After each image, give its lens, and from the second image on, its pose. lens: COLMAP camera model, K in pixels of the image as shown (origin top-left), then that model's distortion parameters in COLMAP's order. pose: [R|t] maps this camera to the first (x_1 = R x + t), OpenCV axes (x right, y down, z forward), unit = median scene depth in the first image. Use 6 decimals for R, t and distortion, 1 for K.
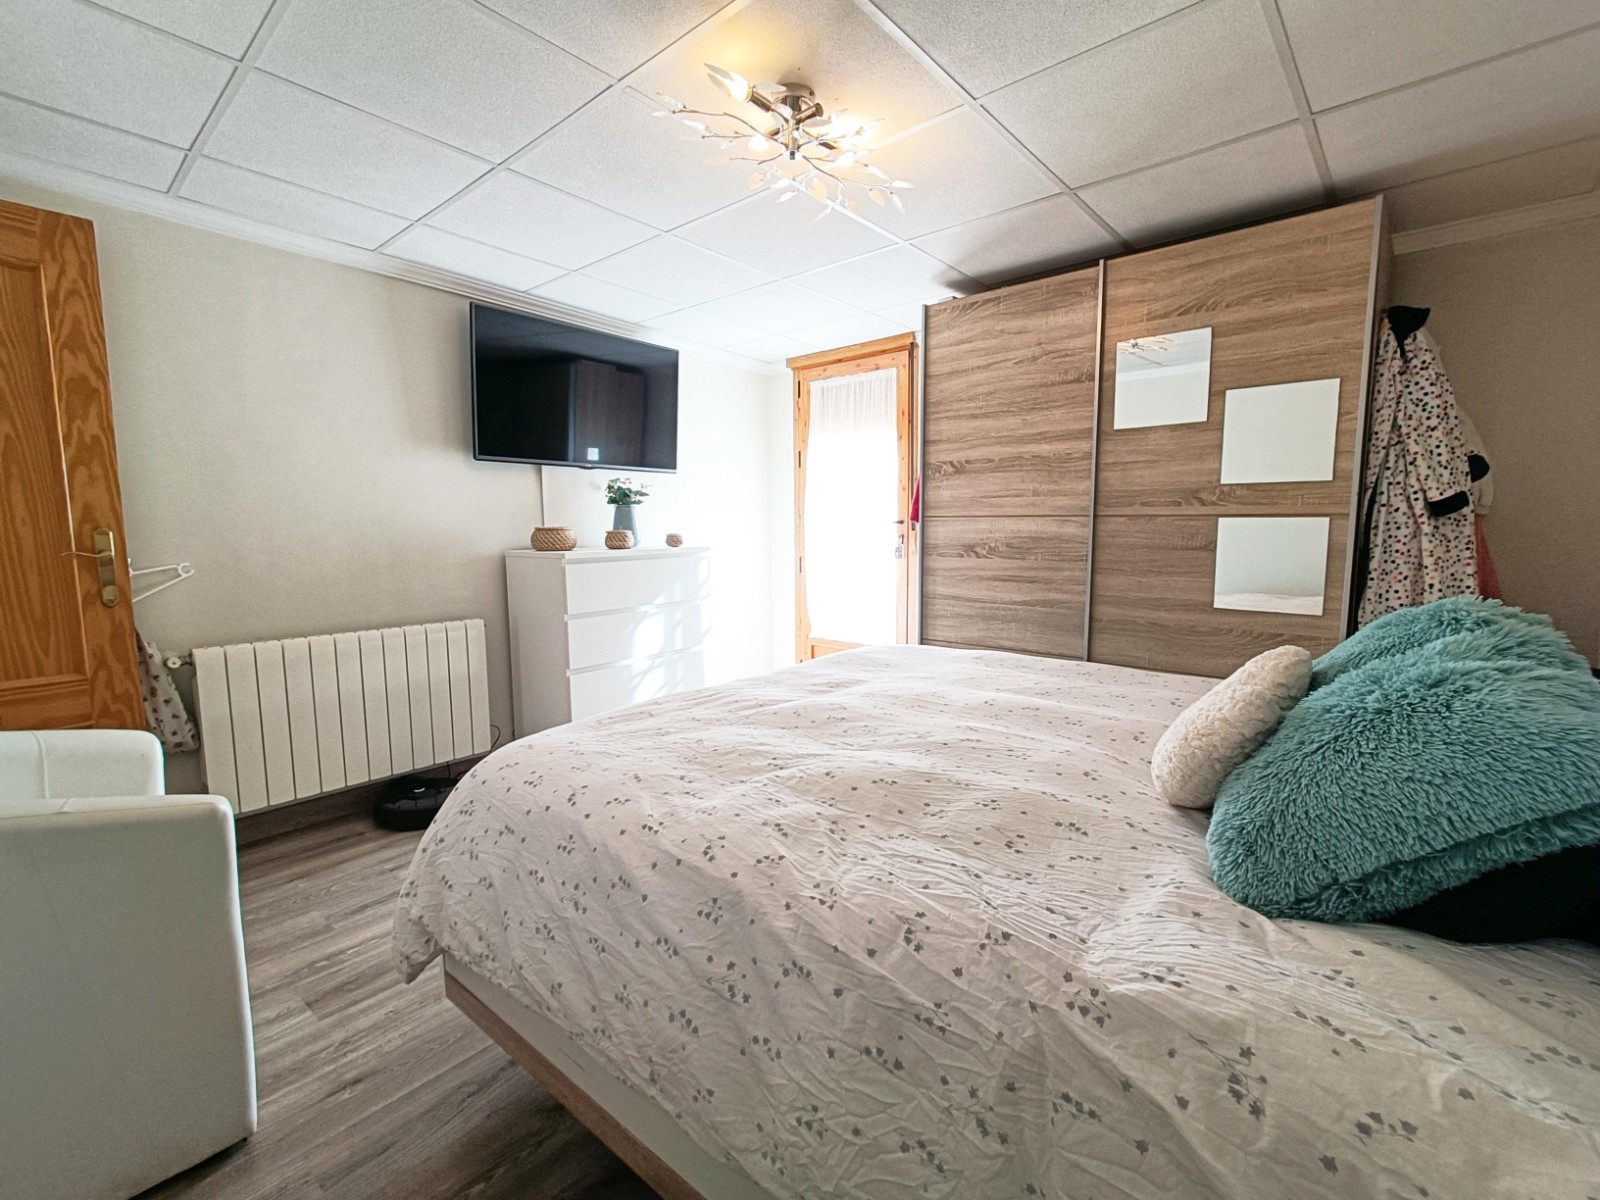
lens RADIAL K [[714.9, 0, 804.0], [0, 714.9, 599.1], [0, 0, 1]] dist [0.004013, -0.001103]
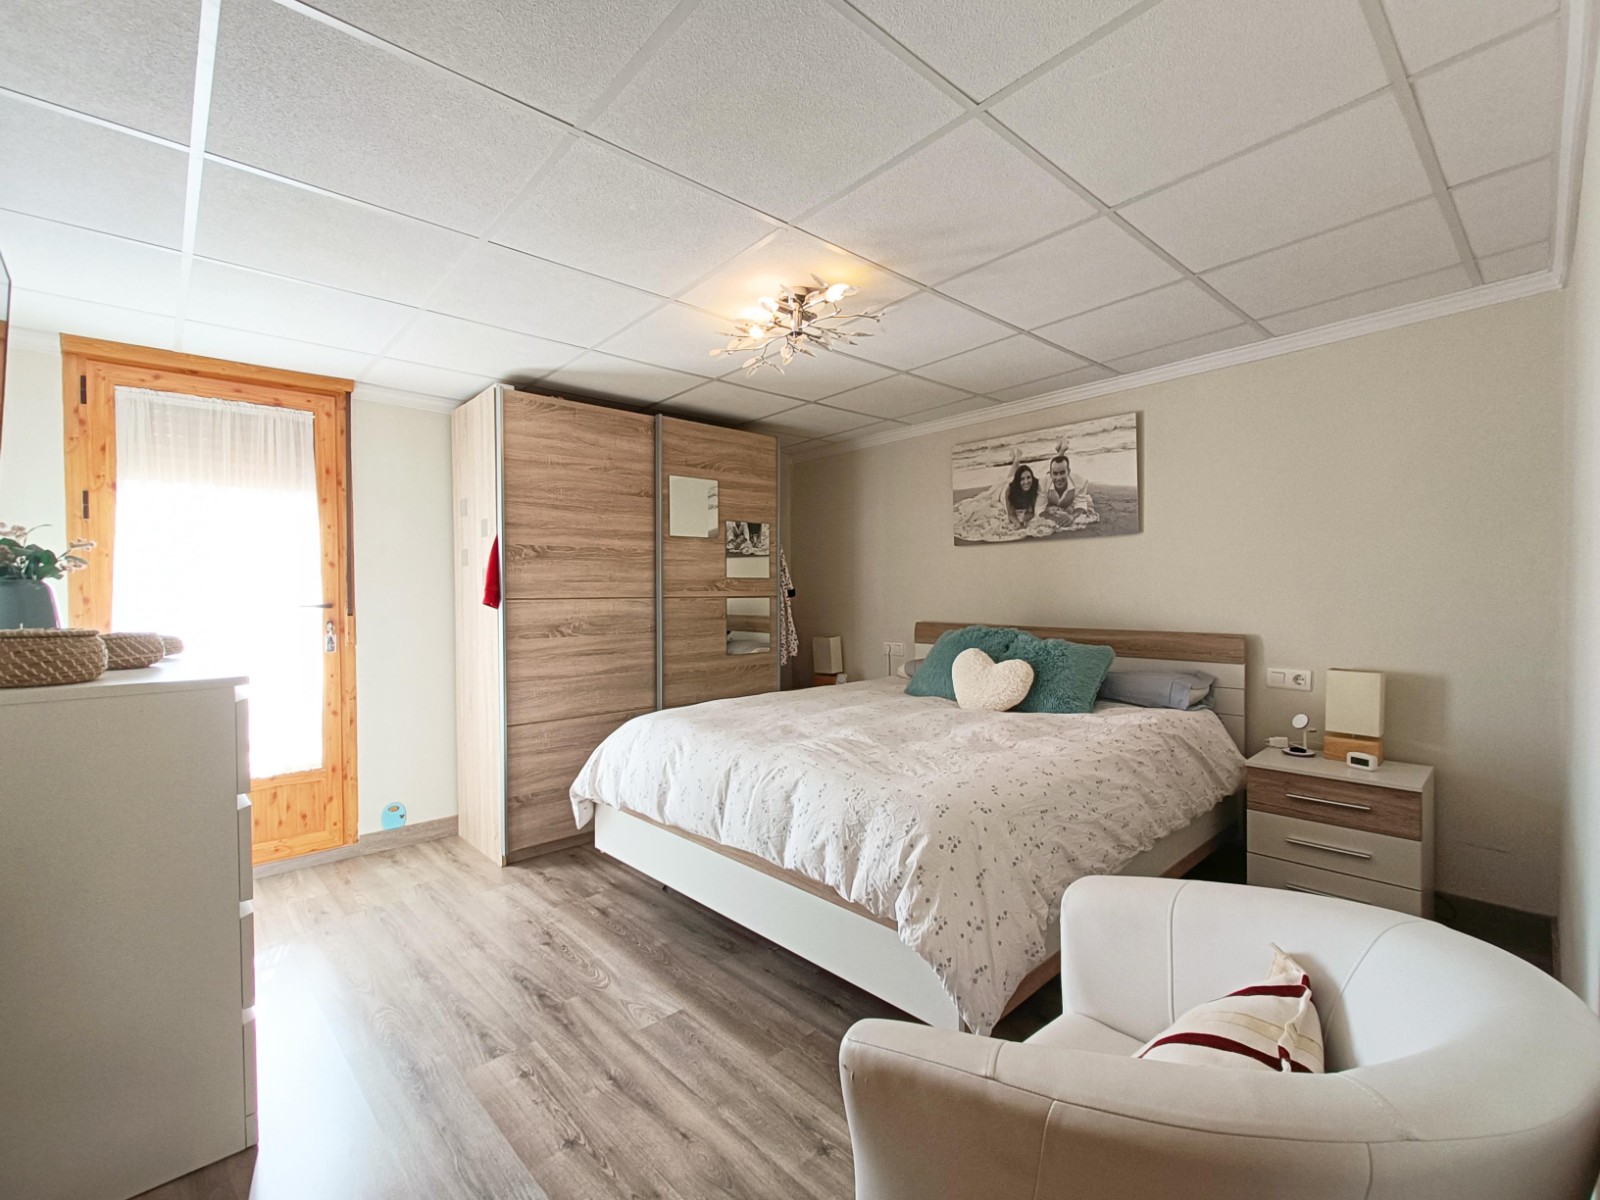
lens RADIAL K [[714.9, 0, 804.7], [0, 714.9, 598.4], [0, 0, 1]] dist [0.004013, -0.001103]
pose [[0.112959, -0.007912, 0.993568, -0.805625], [0.113509, 0.993524, -0.004993, -0.070251], [-0.987095, 0.113343, 0.113126, 0.525807]]
